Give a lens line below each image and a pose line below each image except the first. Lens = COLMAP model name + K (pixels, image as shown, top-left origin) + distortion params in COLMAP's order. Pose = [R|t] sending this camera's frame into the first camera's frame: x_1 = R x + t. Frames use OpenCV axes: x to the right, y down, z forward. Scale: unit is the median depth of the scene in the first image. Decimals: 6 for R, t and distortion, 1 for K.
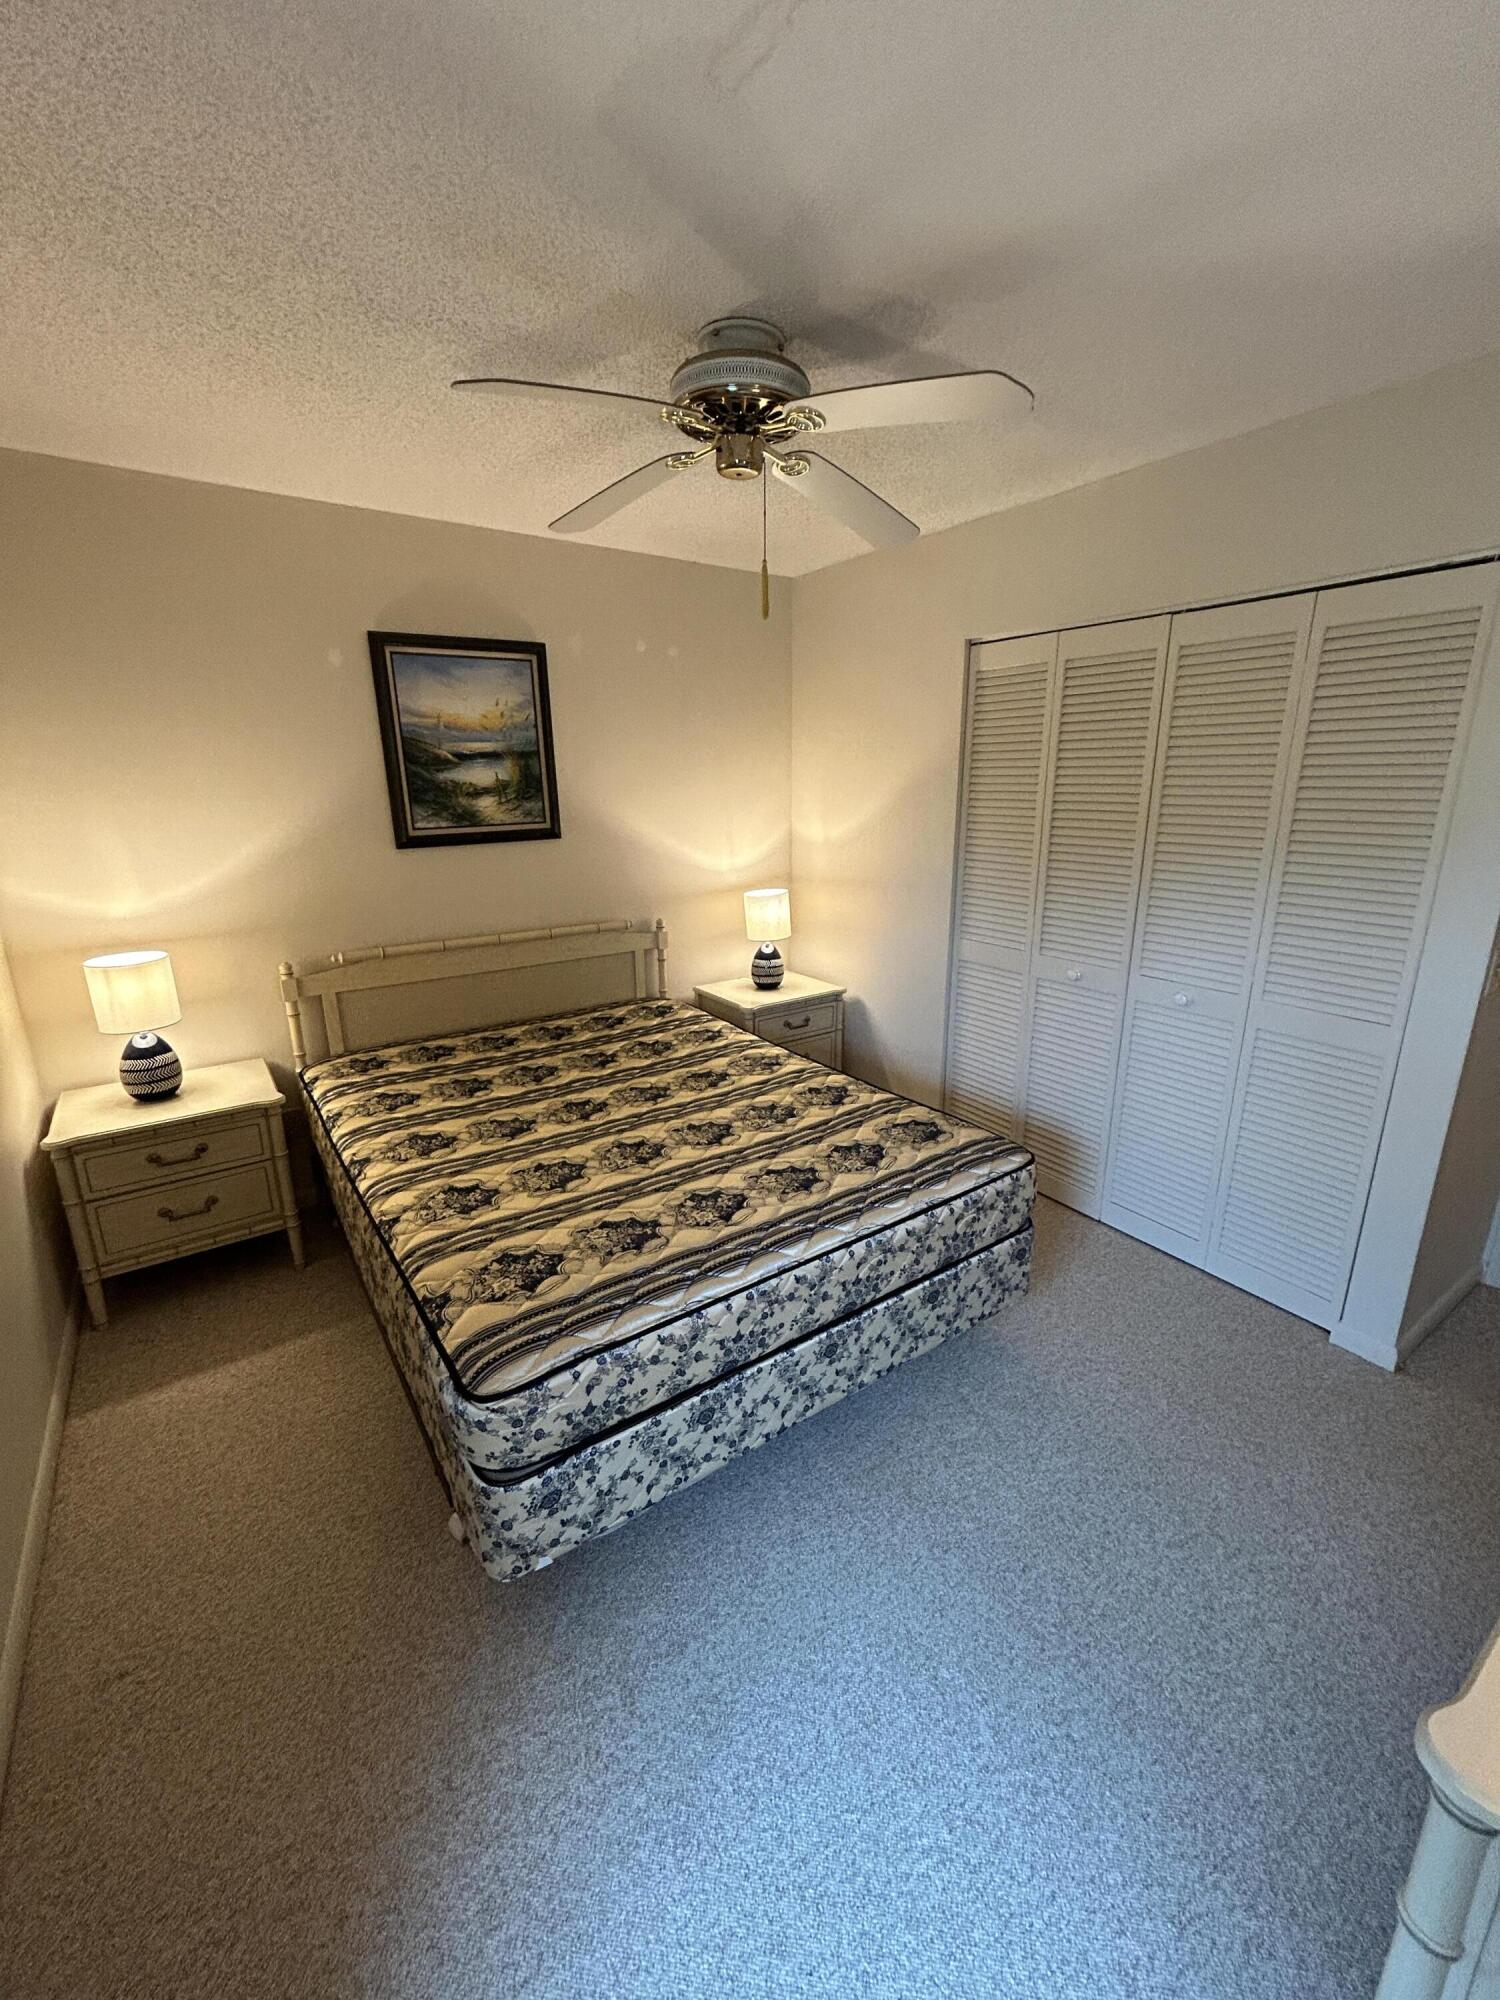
lens RADIAL K [[808.6, 0, 753.4], [0, 808.6, 995.7], [0, 0, 1]] dist [-0.007962, 0.001014]
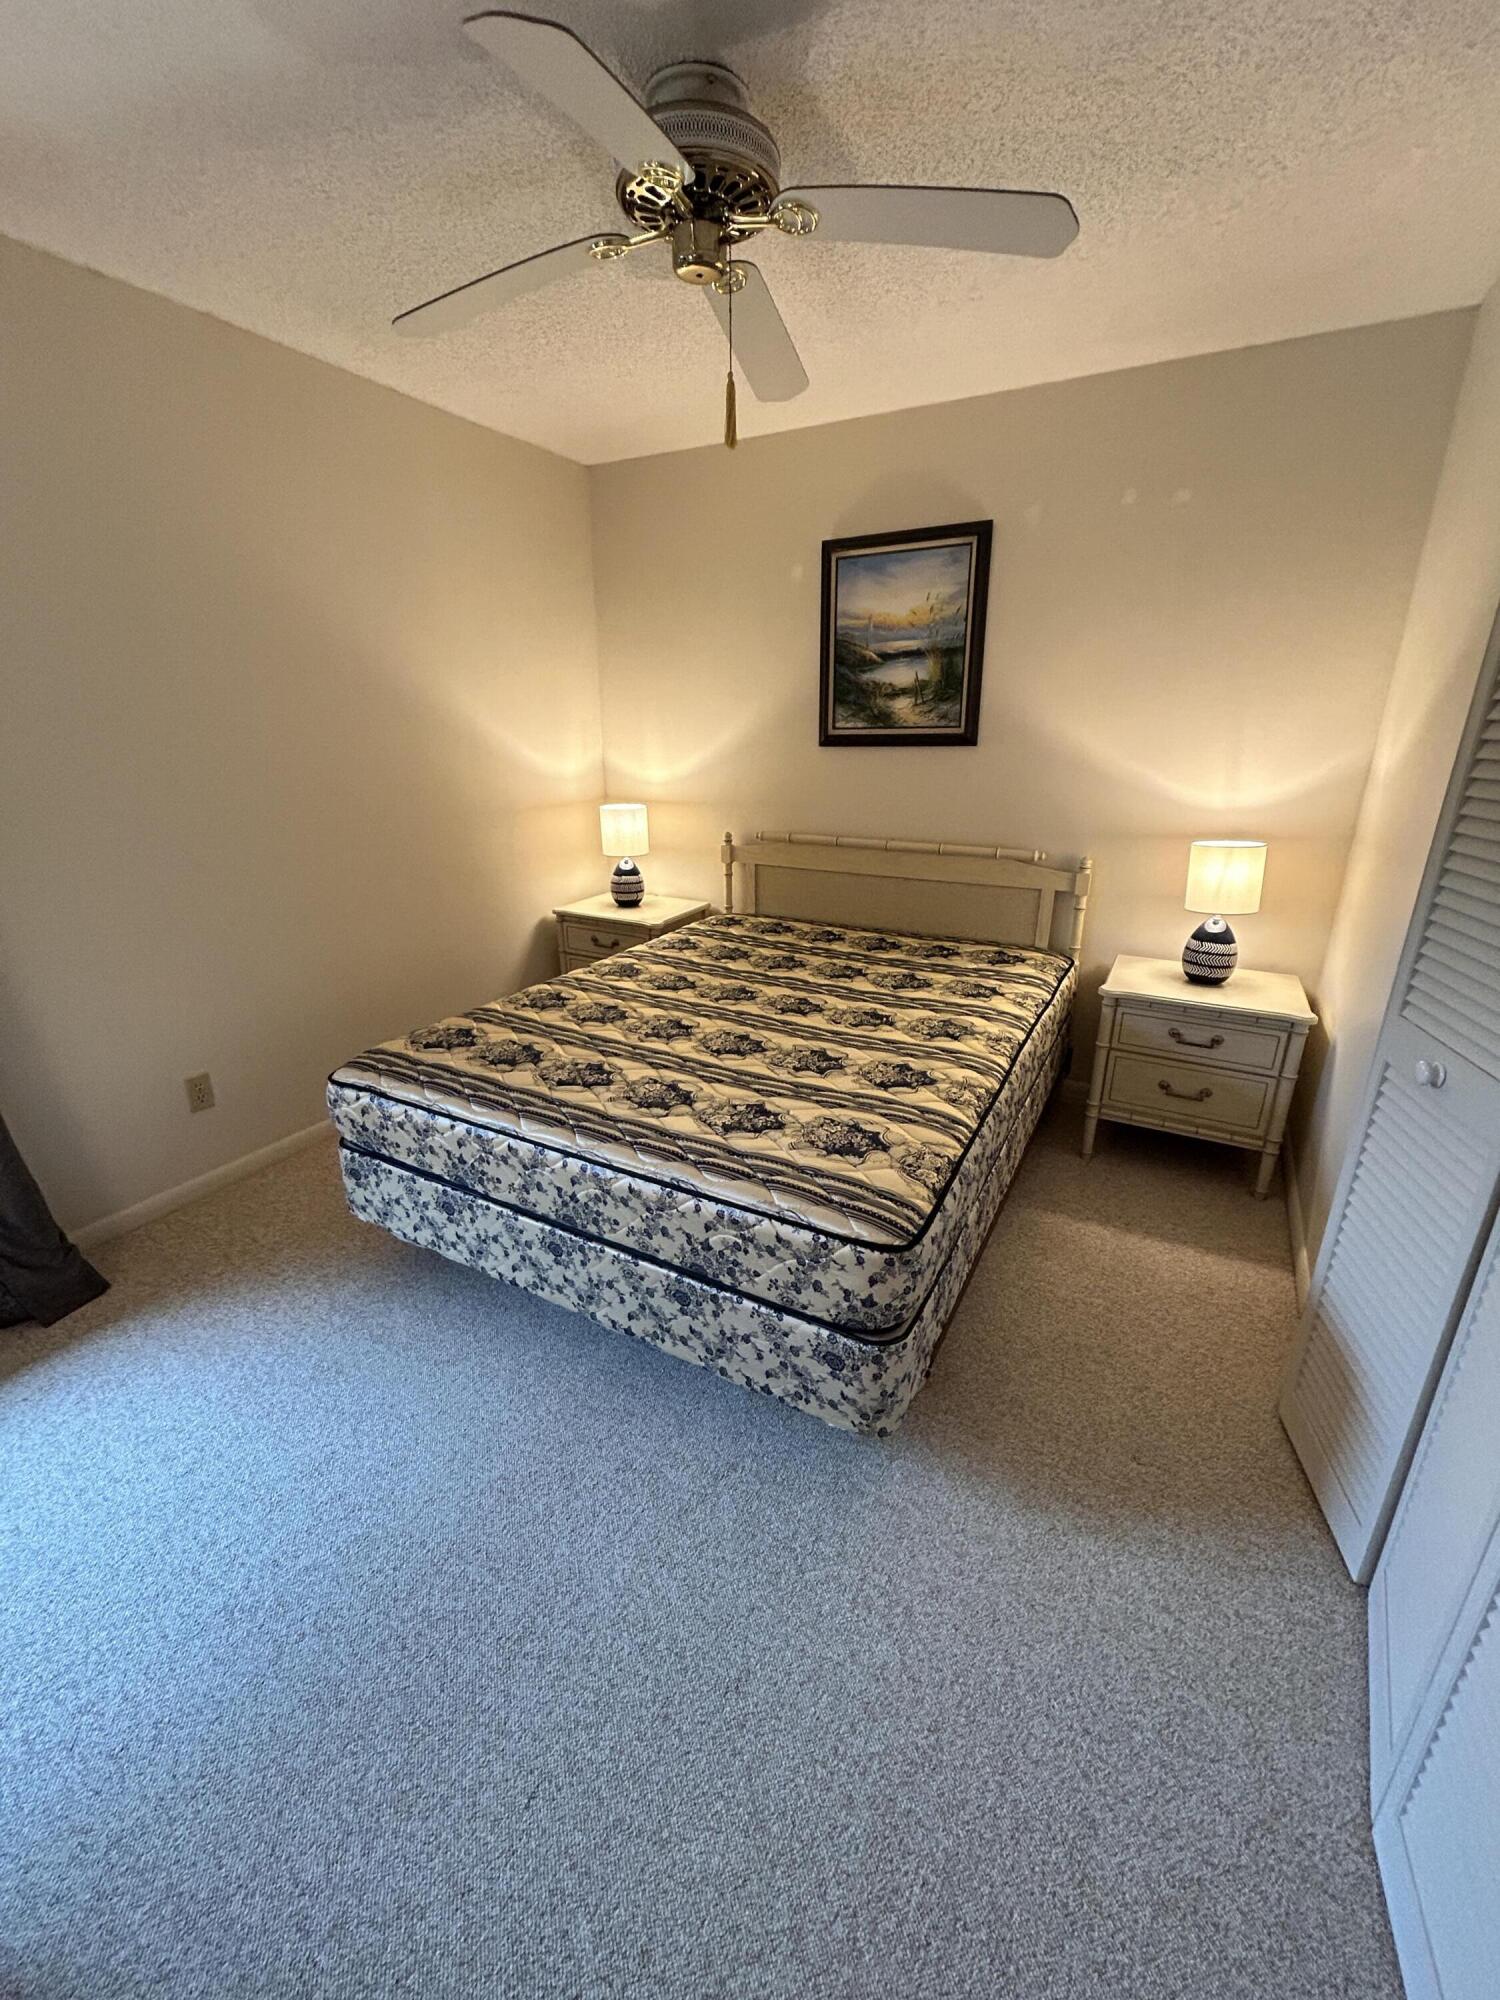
lens RADIAL K [[808.6, 0, 751.8], [0, 808.6, 998.9], [0, 0, 1]] dist [-0.007962, 0.001014]
pose [[0.442305, 0.298949, -0.845574, 0.618360], [-0.237558, 0.948188, 0.210965, -0.071922], [0.864831, 0.107562, 0.490406, 0.460431]]
